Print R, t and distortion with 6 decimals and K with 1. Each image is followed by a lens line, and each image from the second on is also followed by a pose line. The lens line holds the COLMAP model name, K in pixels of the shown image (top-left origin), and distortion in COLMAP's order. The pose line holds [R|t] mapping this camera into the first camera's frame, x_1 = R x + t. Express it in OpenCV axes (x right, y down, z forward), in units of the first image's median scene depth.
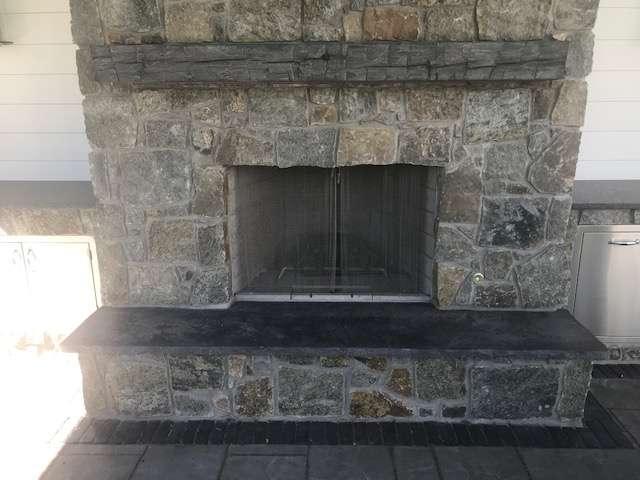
lens RADIAL K [[514.6, 0, 321.9], [0, 514.6, 244.0], [0, 0, 1]] dist [0.013191, -0.000805]
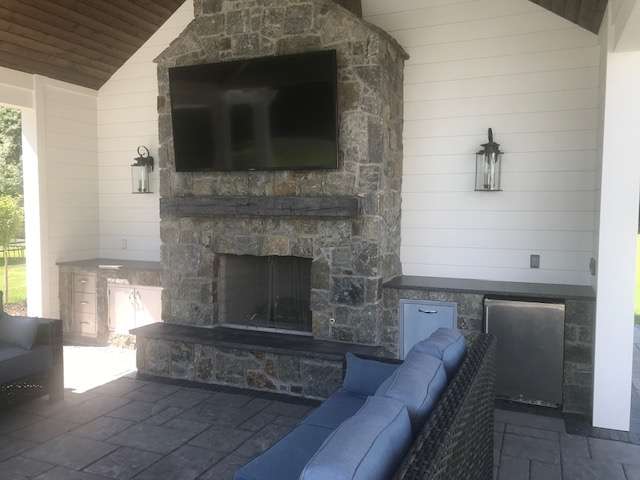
lens RADIAL K [[514.6, 0, 321.9], [0, 514.6, 244.0], [0, 0, 1]] dist [0.013191, -0.000805]
pose [[0.935507, 0.036922, -0.351374, 0.945188], [-0.113817, 0.973000, -0.200789, 0.176986], [0.334473, 0.227832, 0.914451, -0.743030]]
